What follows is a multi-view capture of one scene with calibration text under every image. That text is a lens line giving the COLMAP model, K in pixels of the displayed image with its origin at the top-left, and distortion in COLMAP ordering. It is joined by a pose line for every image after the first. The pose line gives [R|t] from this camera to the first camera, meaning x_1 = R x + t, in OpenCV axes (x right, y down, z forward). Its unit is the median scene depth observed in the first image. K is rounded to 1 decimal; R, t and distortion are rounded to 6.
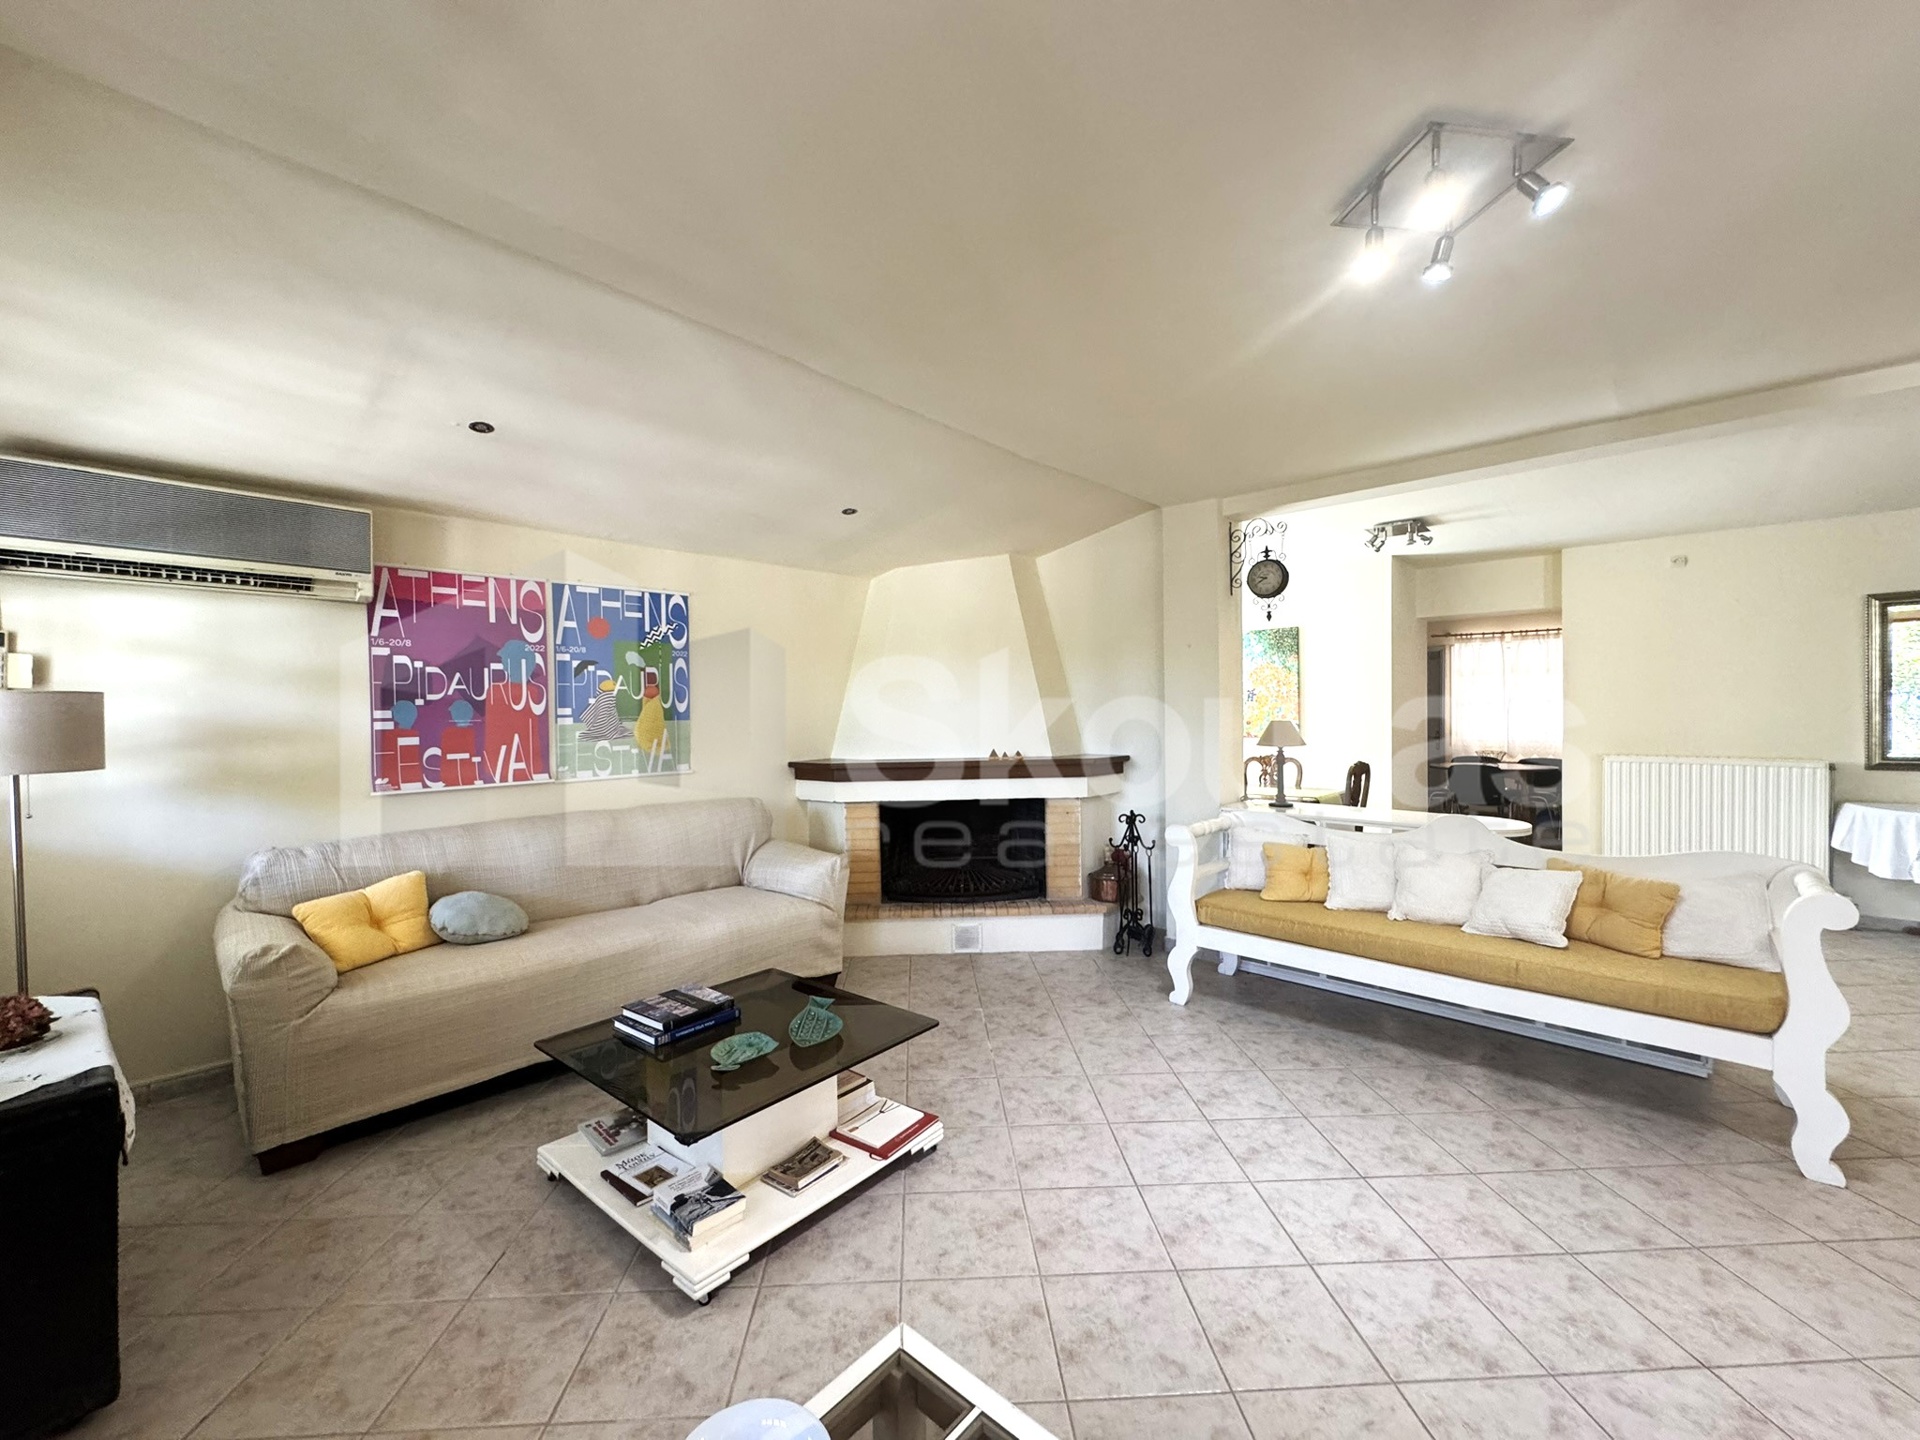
lens RADIAL K [[773.2, 0, 964.4], [0, 773.2, 713.2], [0, 0, 1]] dist [0.000251, 0.000611]
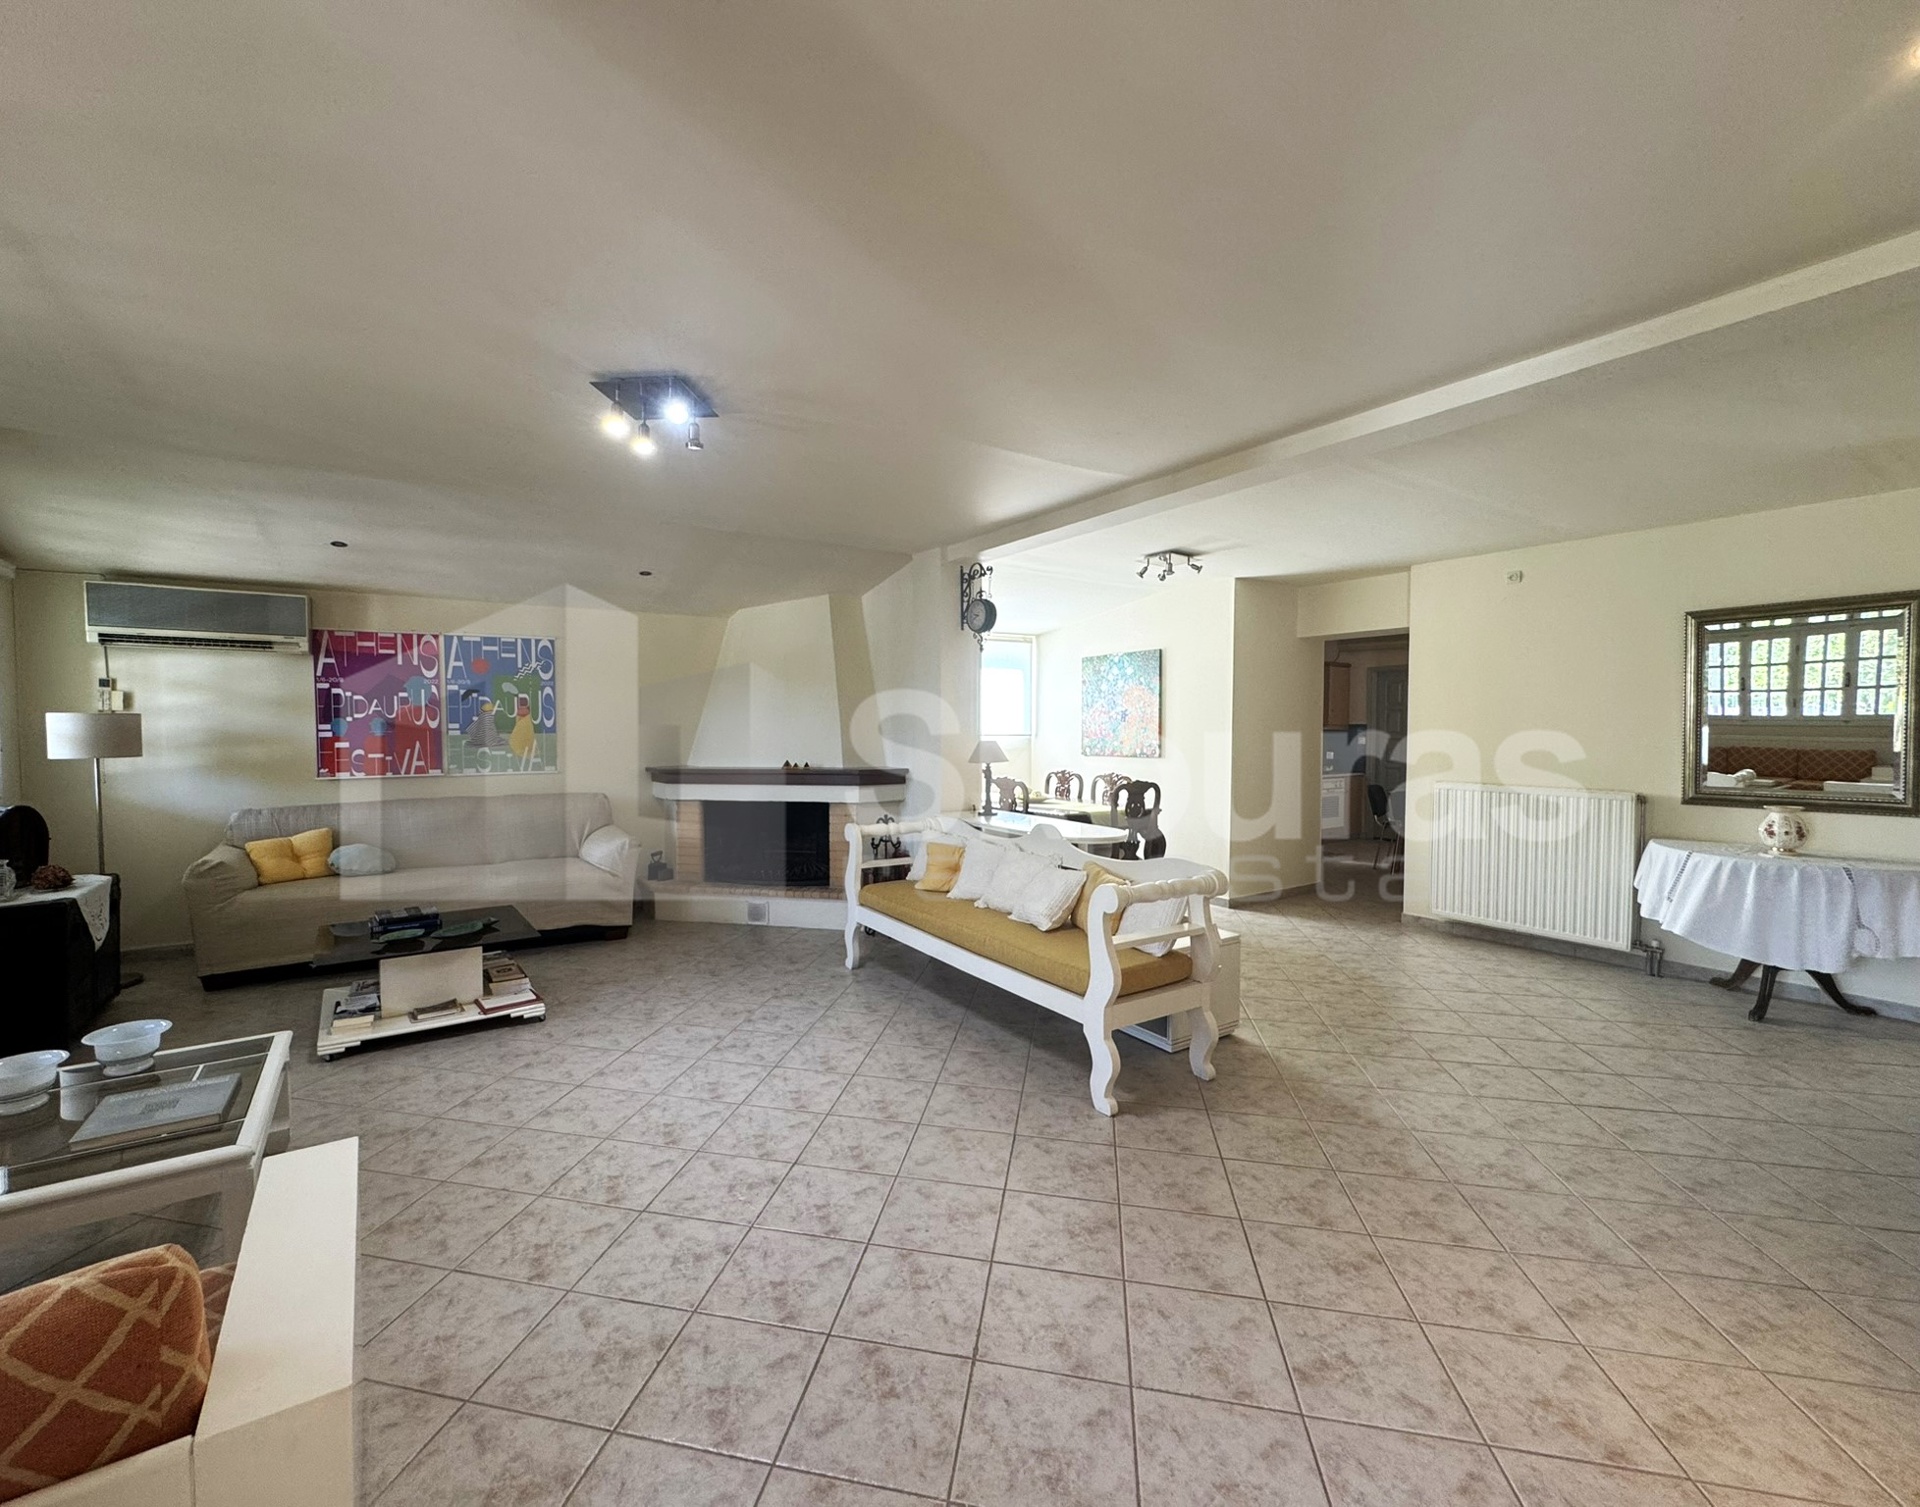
lens RADIAL K [[832.9, 0, 955.3], [0, 832.9, 747.8], [0, 0, 1]] dist [0.001846, -0.000280]
pose [[0.964157, 0.017698, -0.264742, 0.762444], [-0.011070, 0.999587, 0.026507, -0.012768], [0.265102, -0.022626, 0.963955, -0.222811]]
